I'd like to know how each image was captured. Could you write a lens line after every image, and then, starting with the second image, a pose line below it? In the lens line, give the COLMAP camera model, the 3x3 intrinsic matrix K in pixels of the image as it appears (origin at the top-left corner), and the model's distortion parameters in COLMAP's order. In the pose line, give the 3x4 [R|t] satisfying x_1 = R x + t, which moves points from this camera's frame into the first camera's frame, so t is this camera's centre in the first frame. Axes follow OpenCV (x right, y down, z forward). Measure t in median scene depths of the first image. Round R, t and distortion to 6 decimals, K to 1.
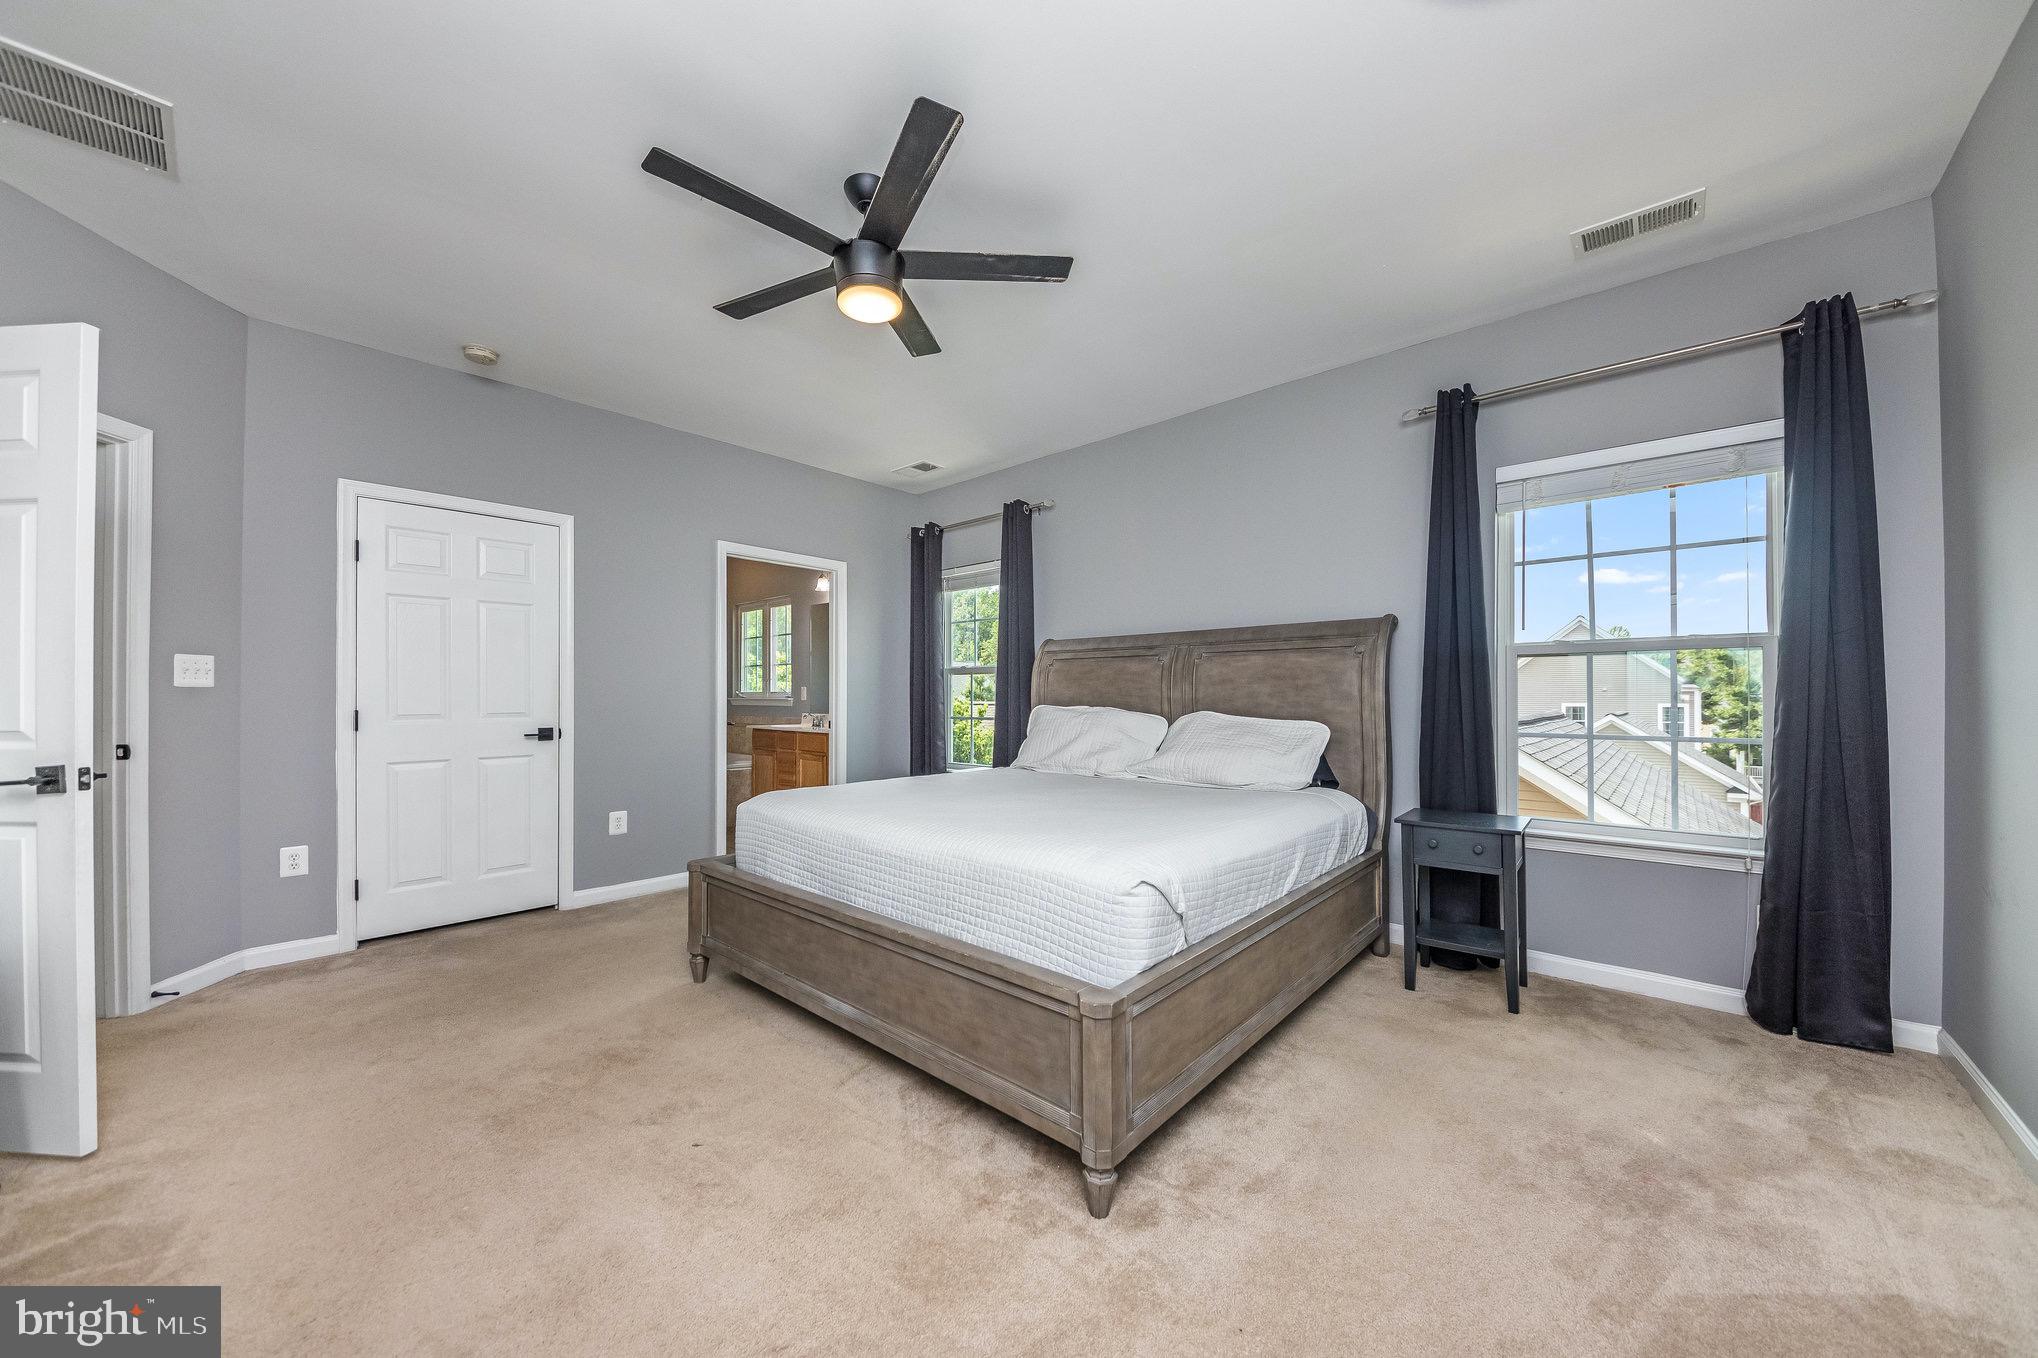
lens RADIAL K [[713.3, 0, 1015.2], [0, 713.3, 697.0], [0, 0, 1]] dist [-0.000489, -0.009600]
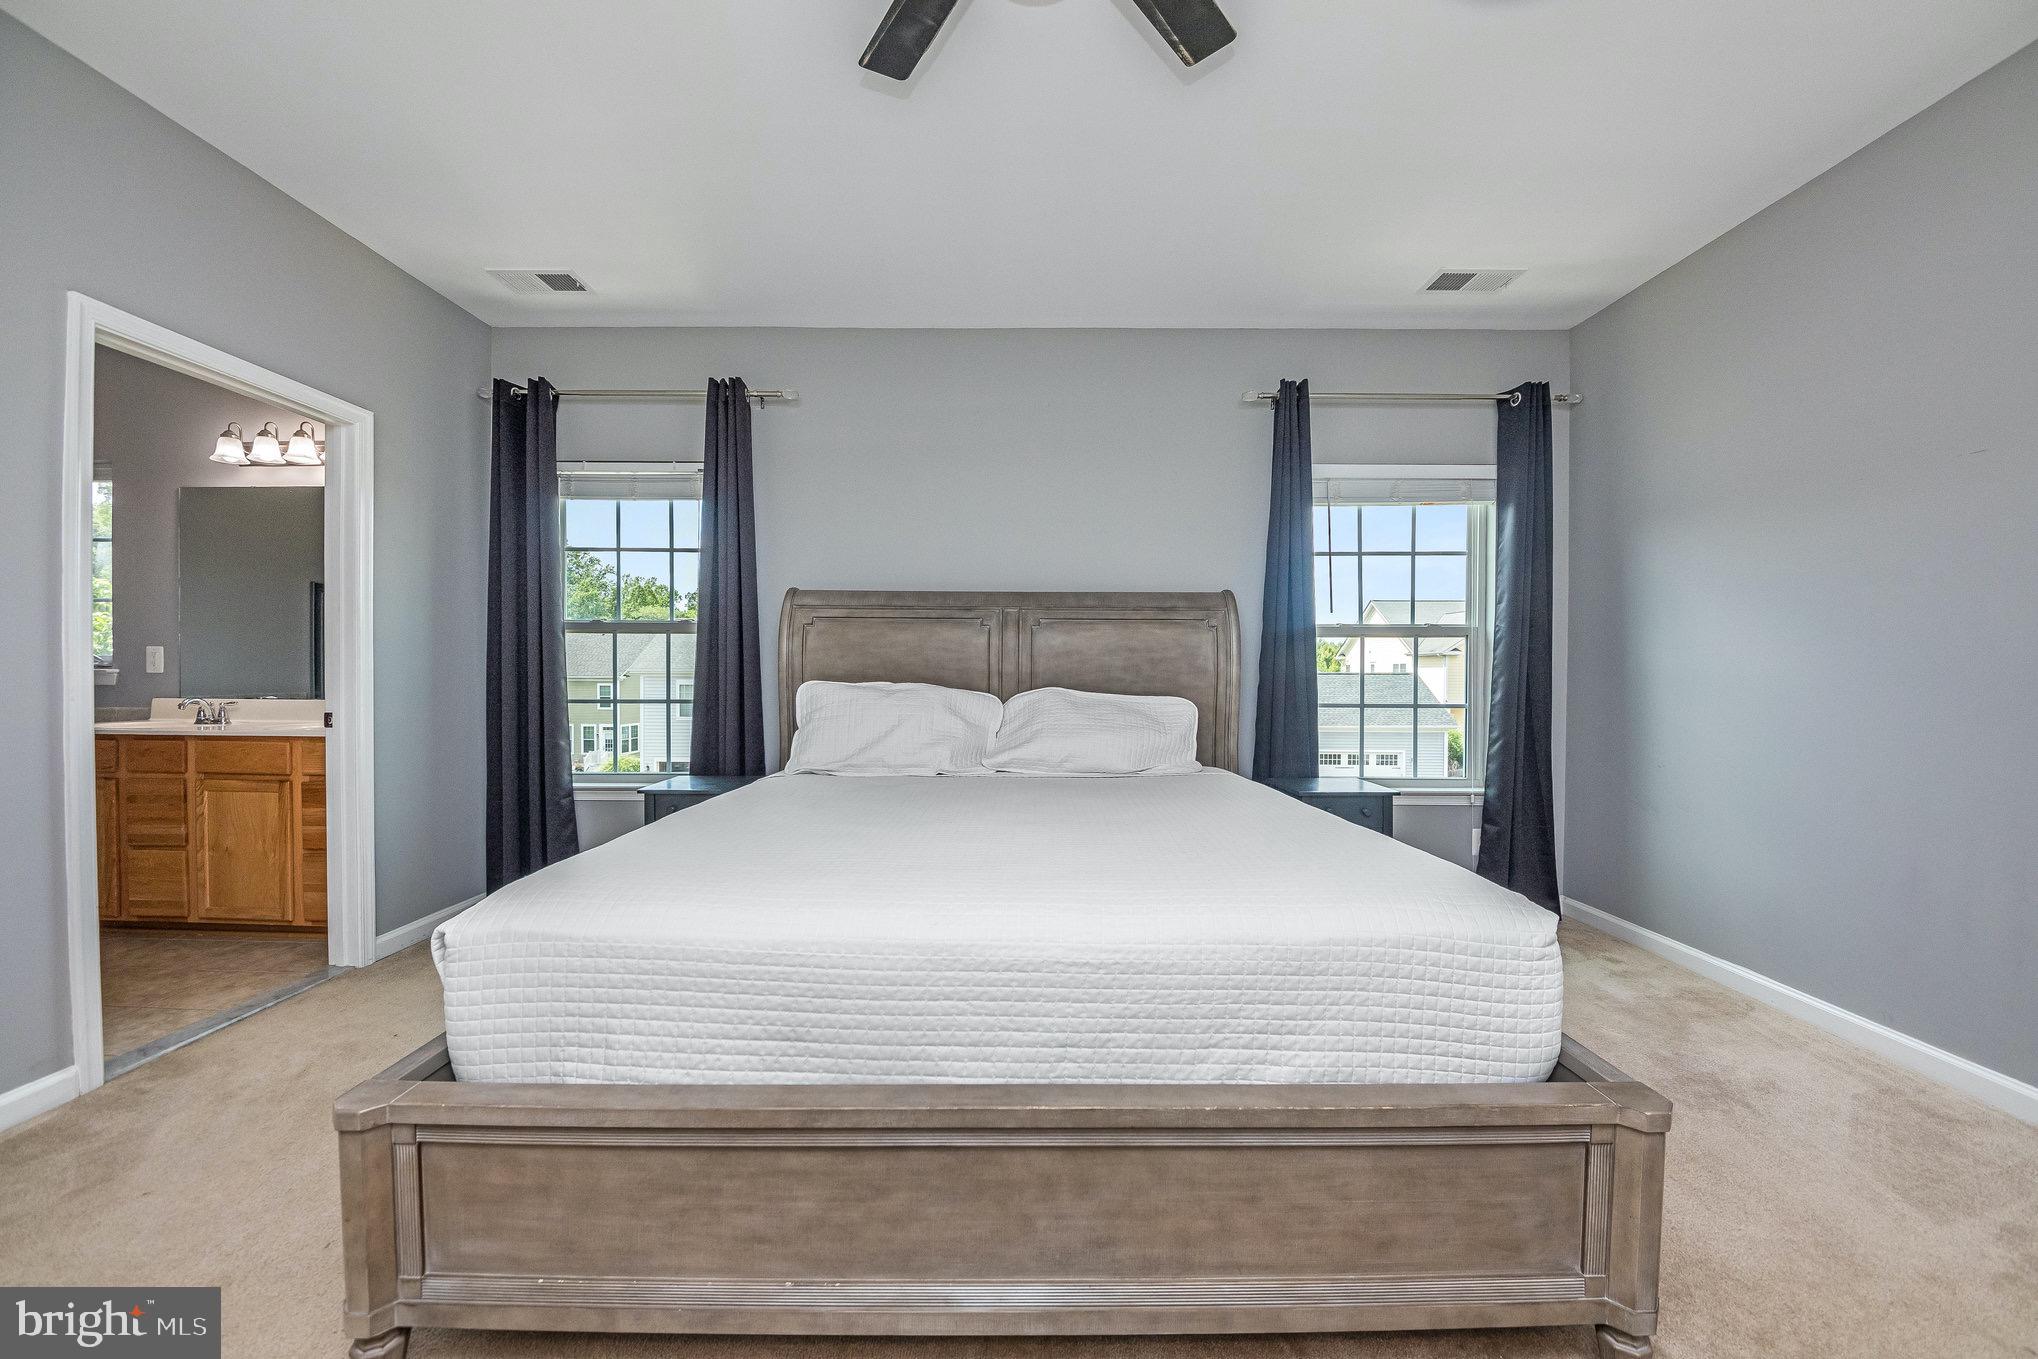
lens RADIAL K [[741.6, 0, 1025.8], [0, 741.6, 681.7], [0, 0, 1]] dist [-0.000296, -0.005915]
pose [[0.736506, -0.009845, 0.676360, -0.379867], [-0.005814, 0.999765, 0.020883, -0.005606], [-0.676406, -0.019313, 0.736275, 0.401212]]
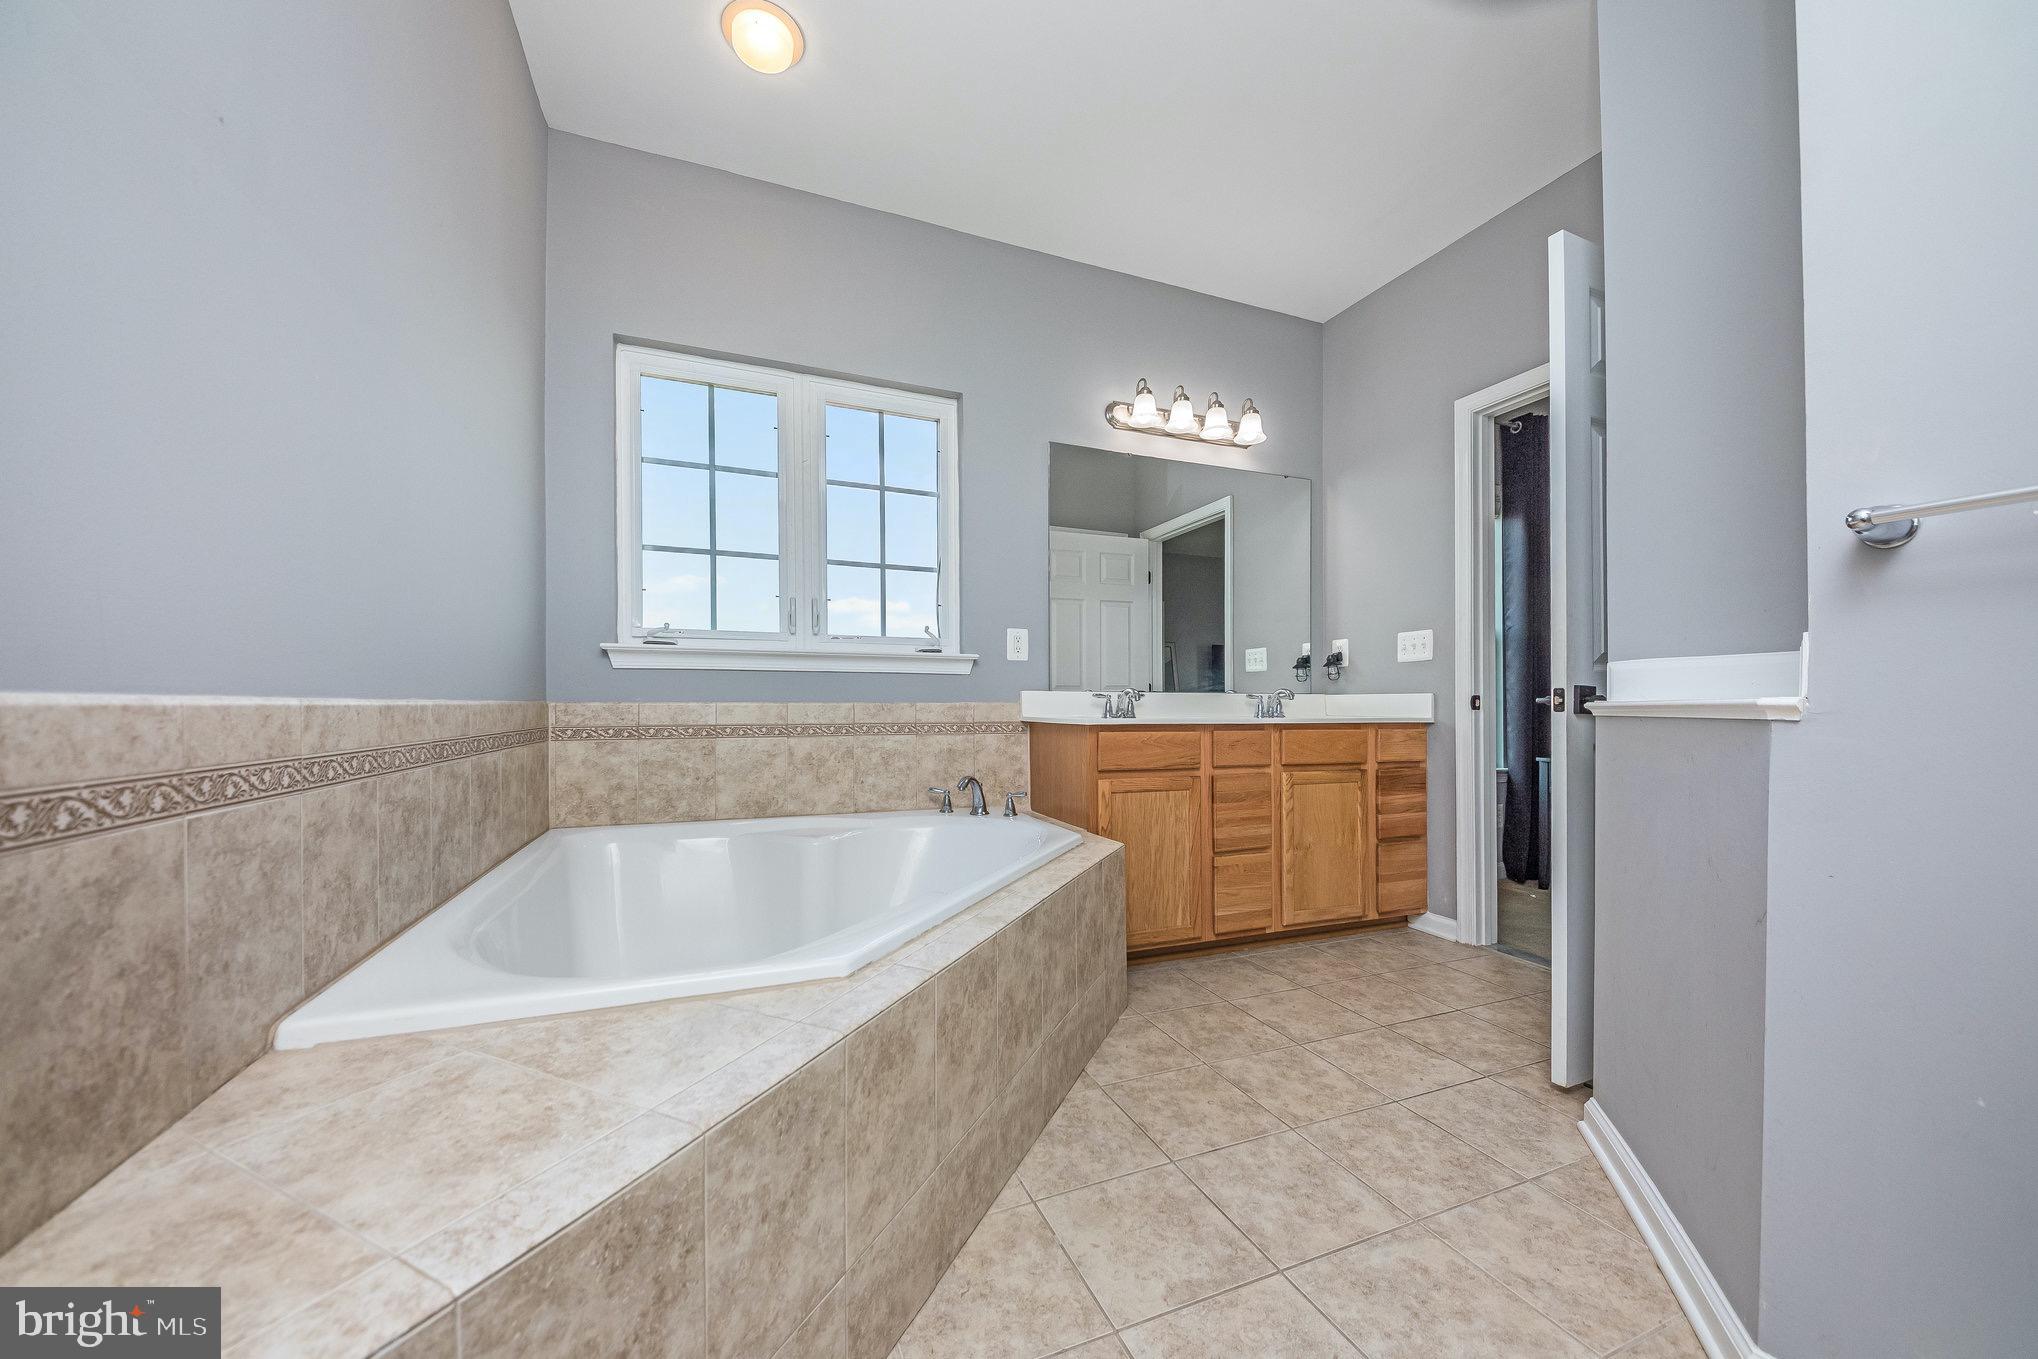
lens RADIAL K [[741.6, 0, 1025.8], [0, 741.6, 681.7], [0, 0, 1]] dist [-0.000296, -0.005915]
pose [[0.428822, 0.030664, 0.902868, -1.342404], [-0.004652, 0.999485, -0.031736, 0.061158], [-0.903377, 0.009409, 0.428744, 1.584953]]
